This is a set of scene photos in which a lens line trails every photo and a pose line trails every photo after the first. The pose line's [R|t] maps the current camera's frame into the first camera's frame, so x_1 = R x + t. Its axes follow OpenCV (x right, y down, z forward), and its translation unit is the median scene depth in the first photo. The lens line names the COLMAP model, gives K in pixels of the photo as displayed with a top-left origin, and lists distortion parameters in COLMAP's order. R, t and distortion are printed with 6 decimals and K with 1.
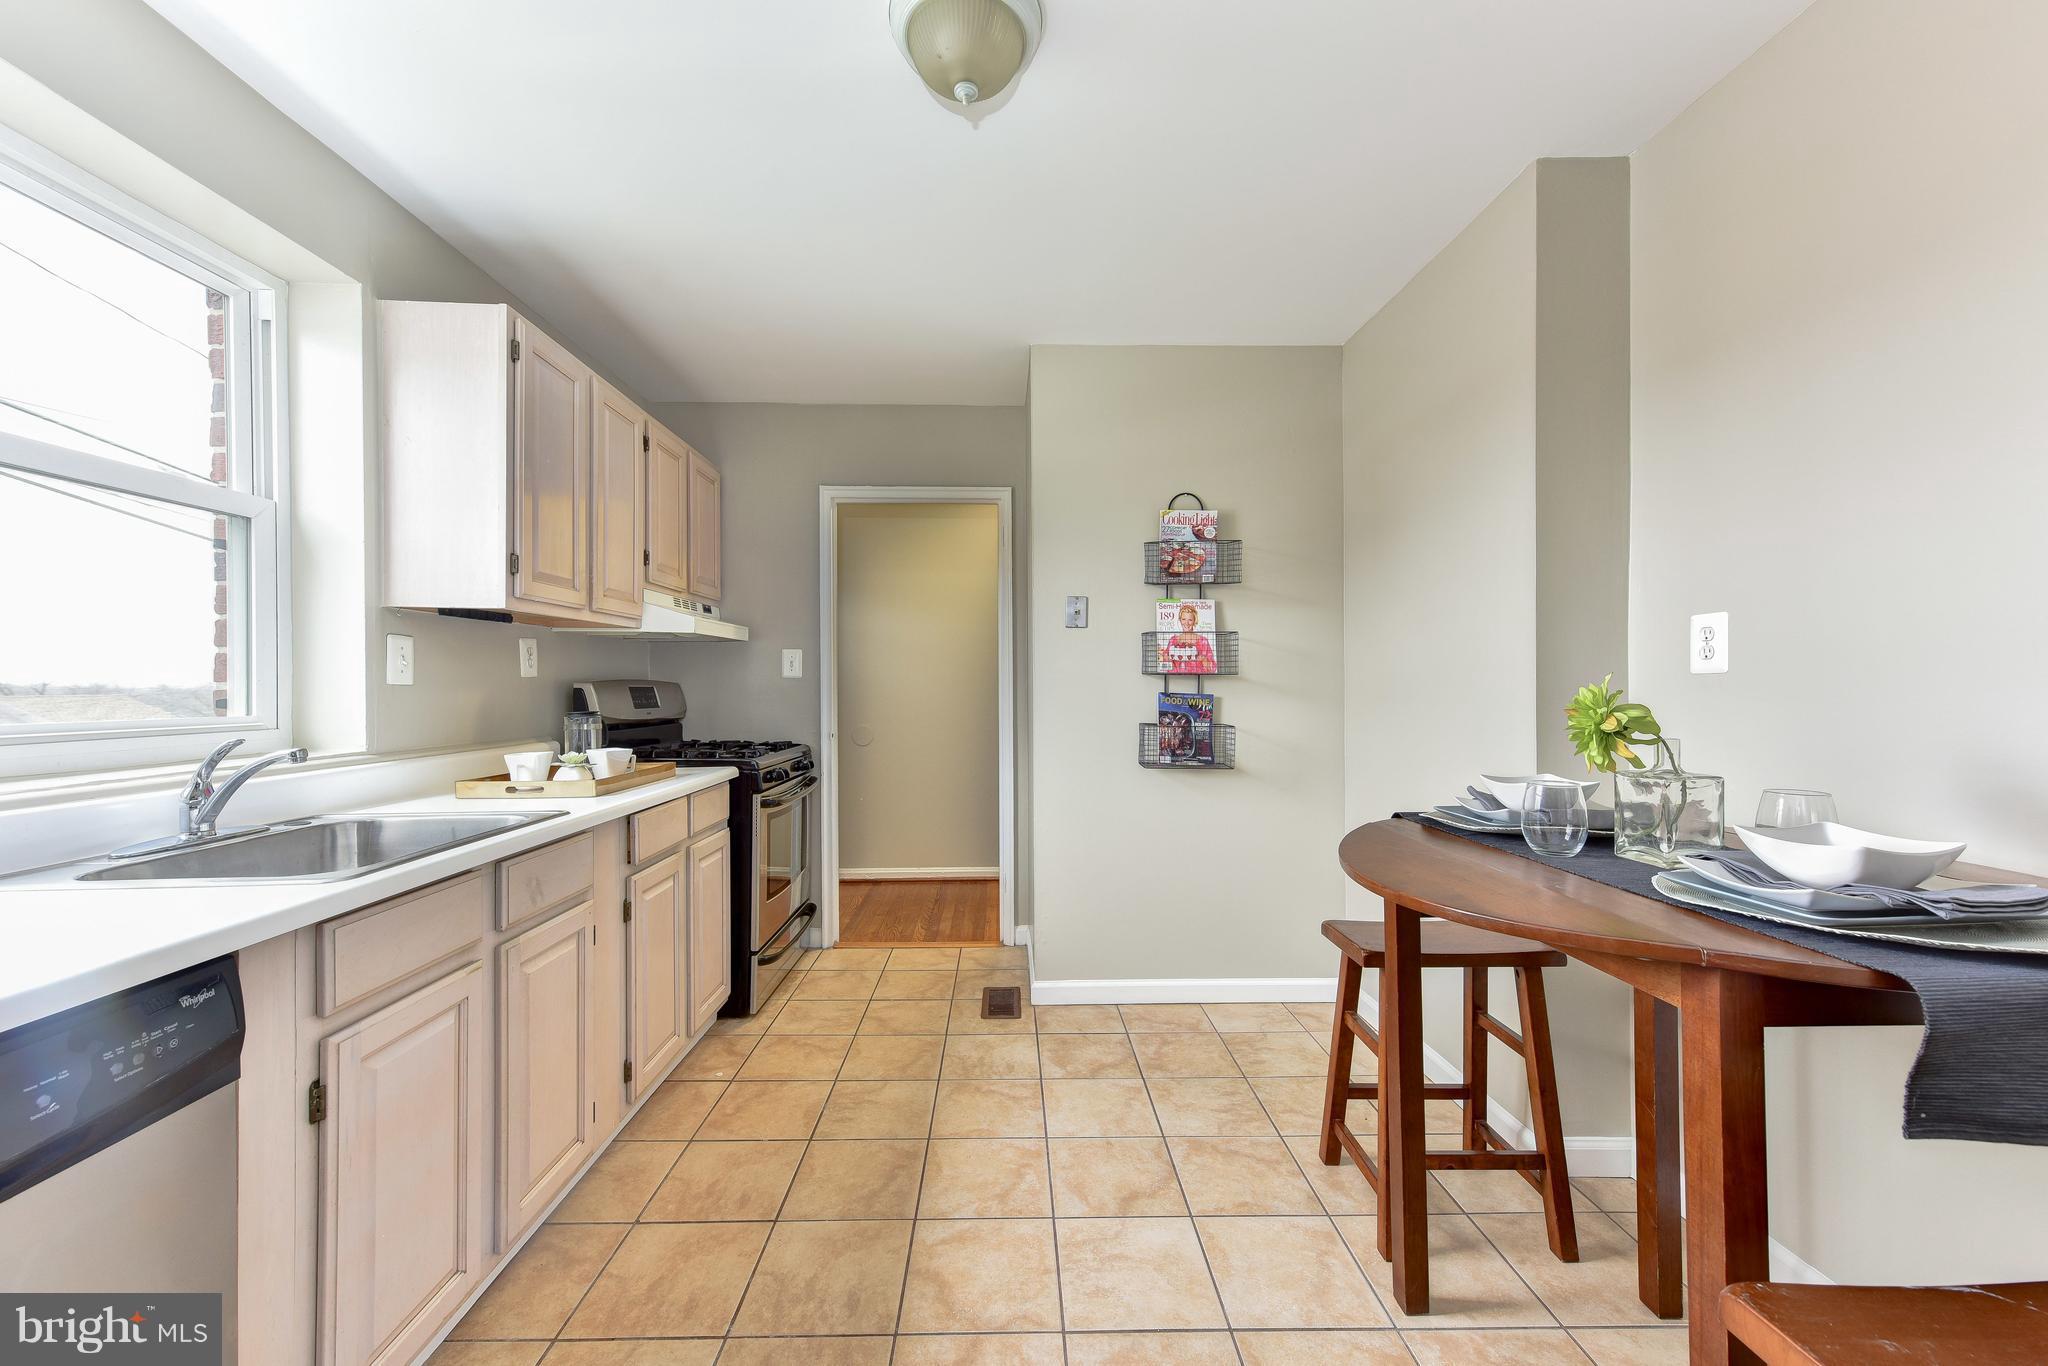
lens RADIAL K [[783.2, 0, 1015.2], [0, 783.2, 685.3], [0, 0, 1]] dist [0.006084, -0.000301]
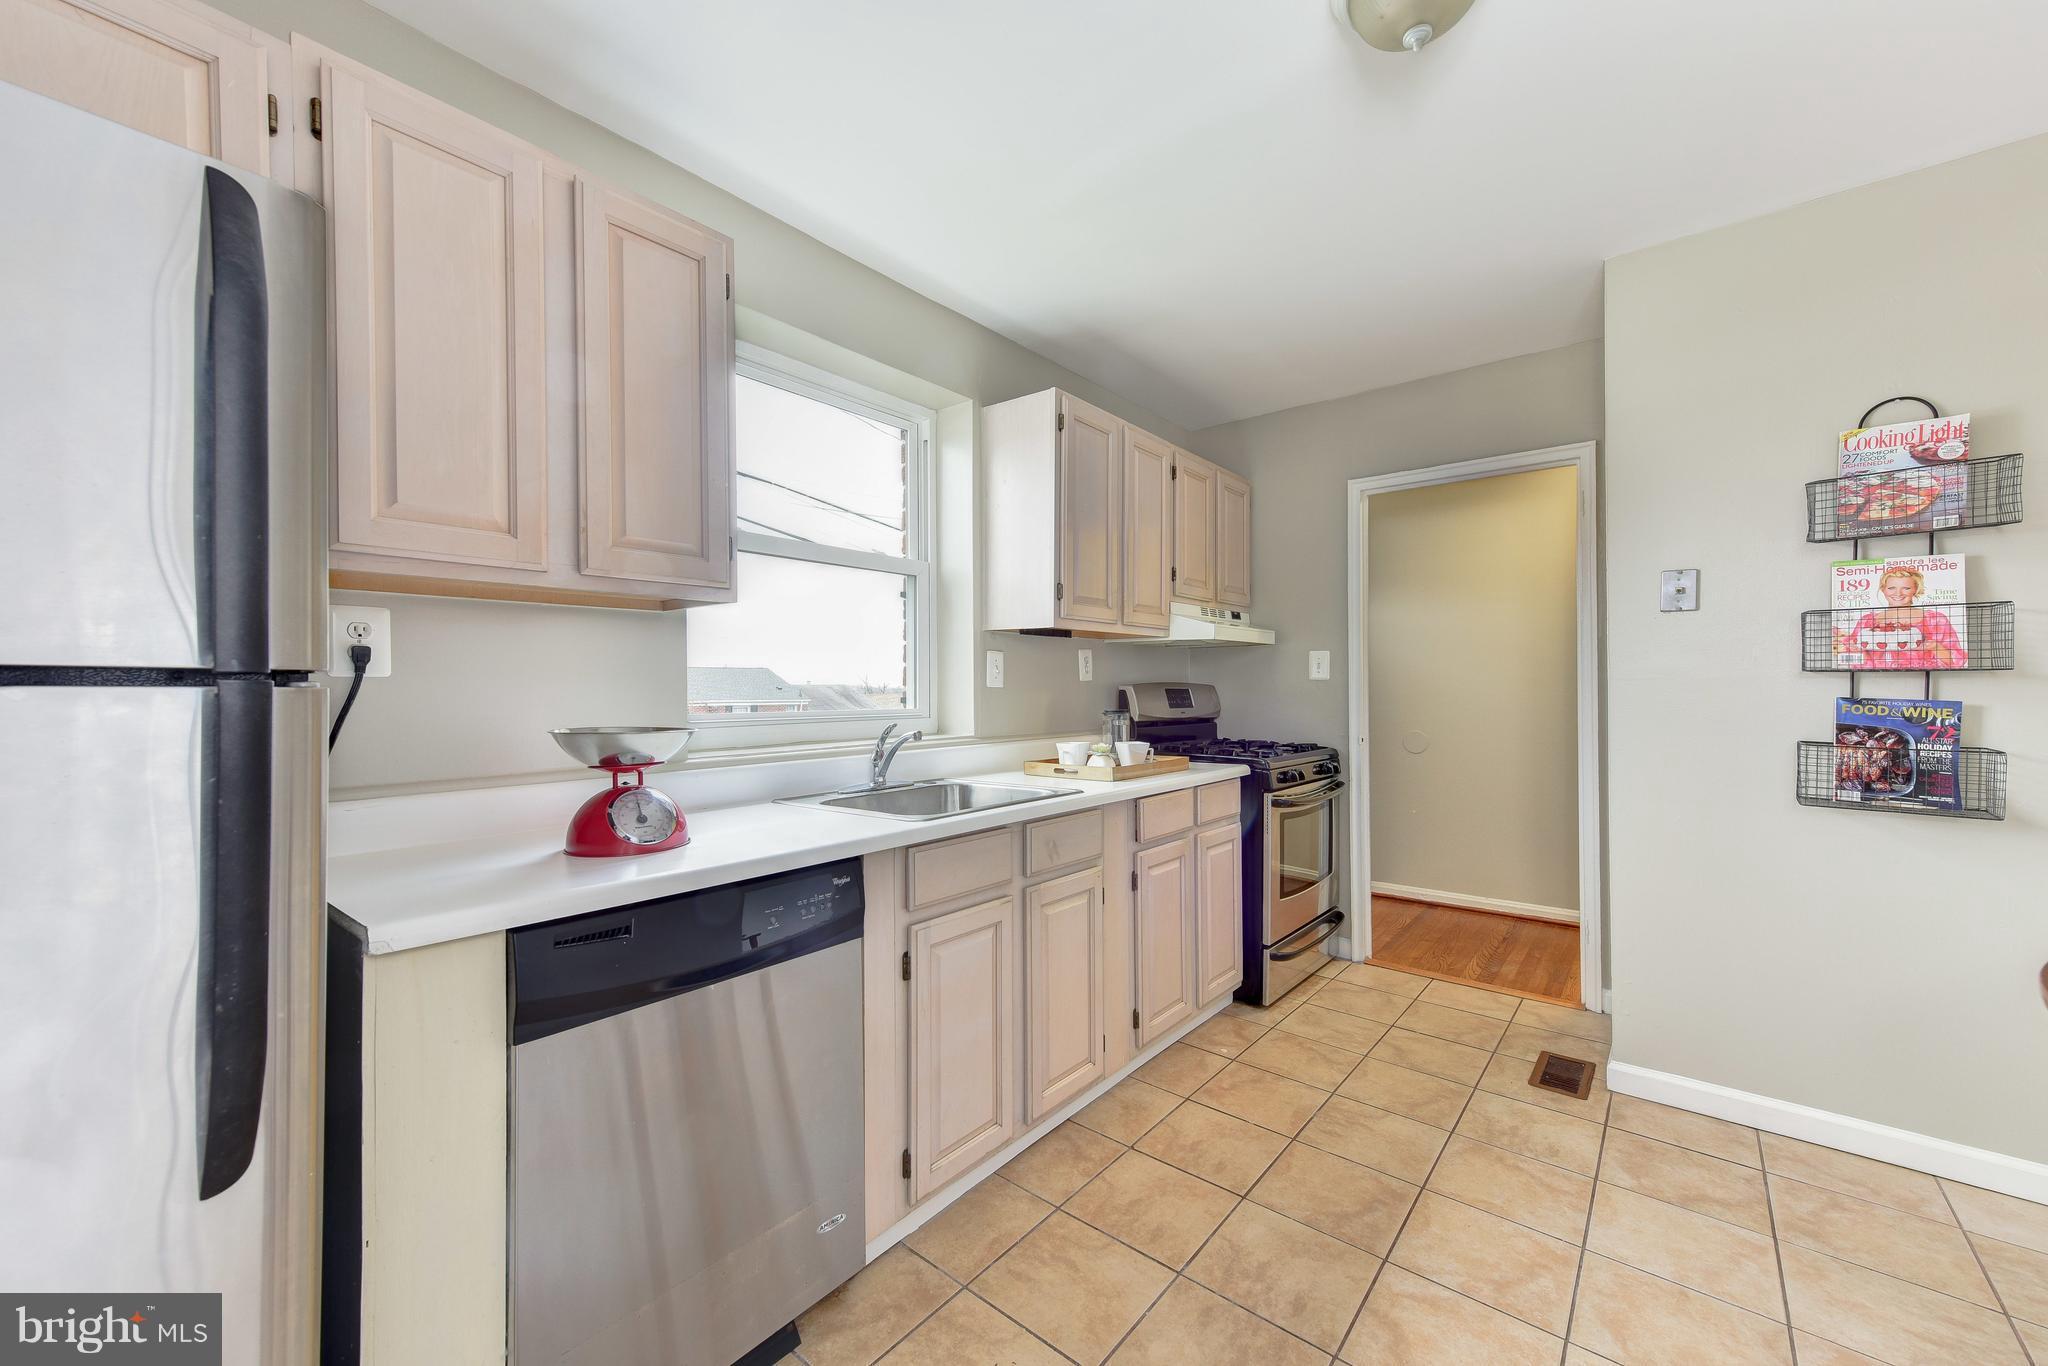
lens RADIAL K [[783.2, 0, 1015.2], [0, 783.2, 685.3], [0, 0, 1]] dist [0.006084, -0.000301]
pose [[0.754623, -0.002635, -0.656154, 0.103120], [0.001375, 0.999996, -0.002434, -0.000894], [0.656158, 0.000934, 0.754623, 0.003714]]
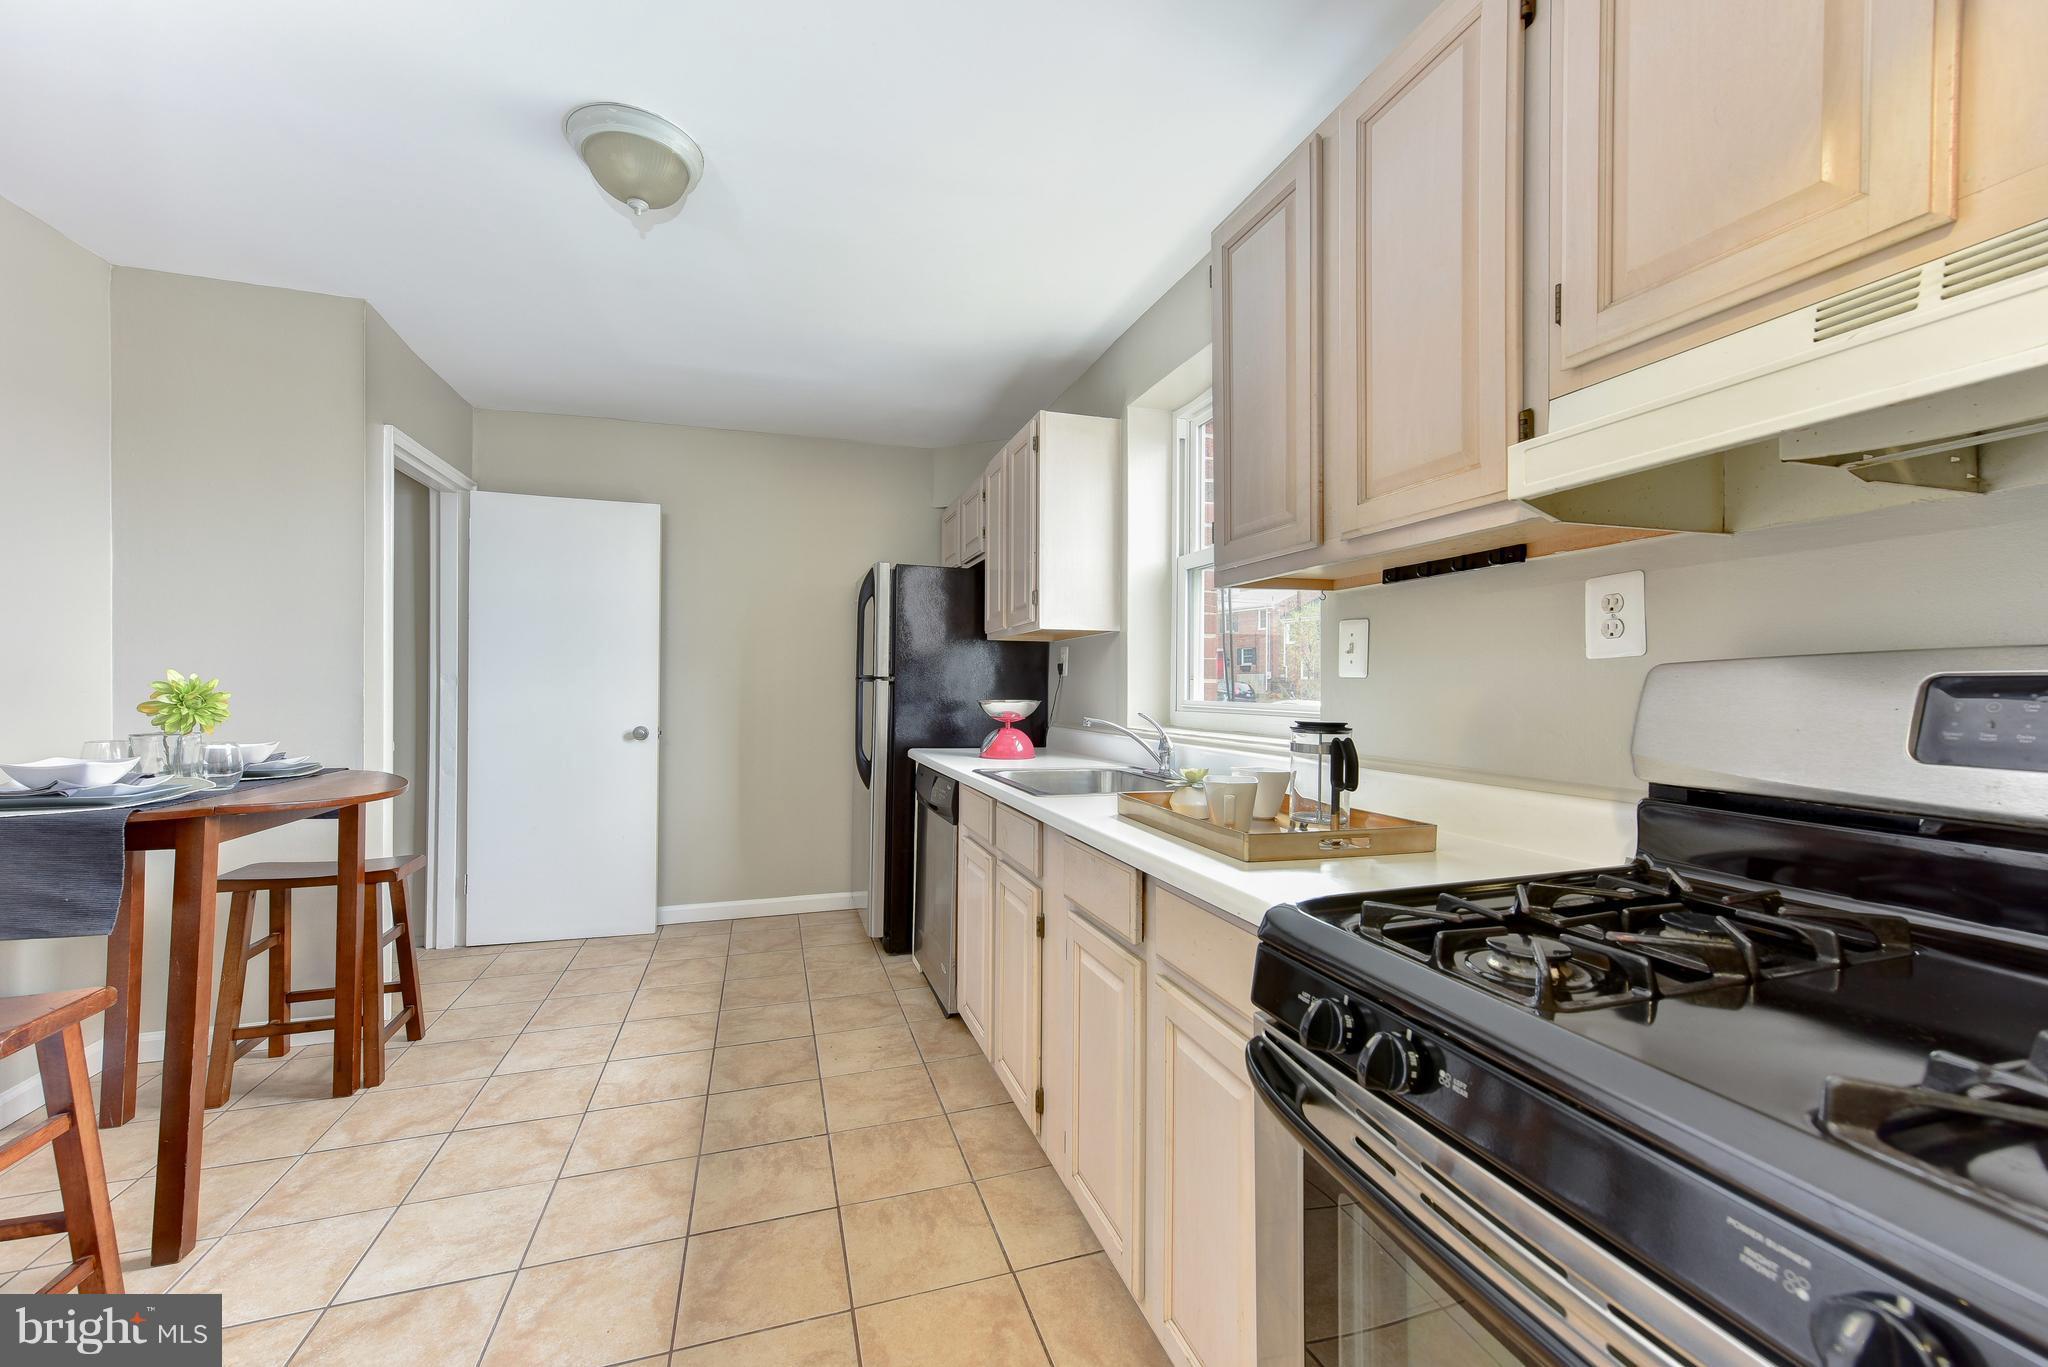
lens RADIAL K [[785.9, 0, 1034.6], [0, 785.9, 692.5], [0, 0, 1]] dist [0.000554, 0.000026]
pose [[-0.949411, -0.001859, -0.314032, -0.149468], [-0.004803, 0.999951, 0.008603, 0.007504], [0.314001, 0.009676, -0.949373, 1.342122]]
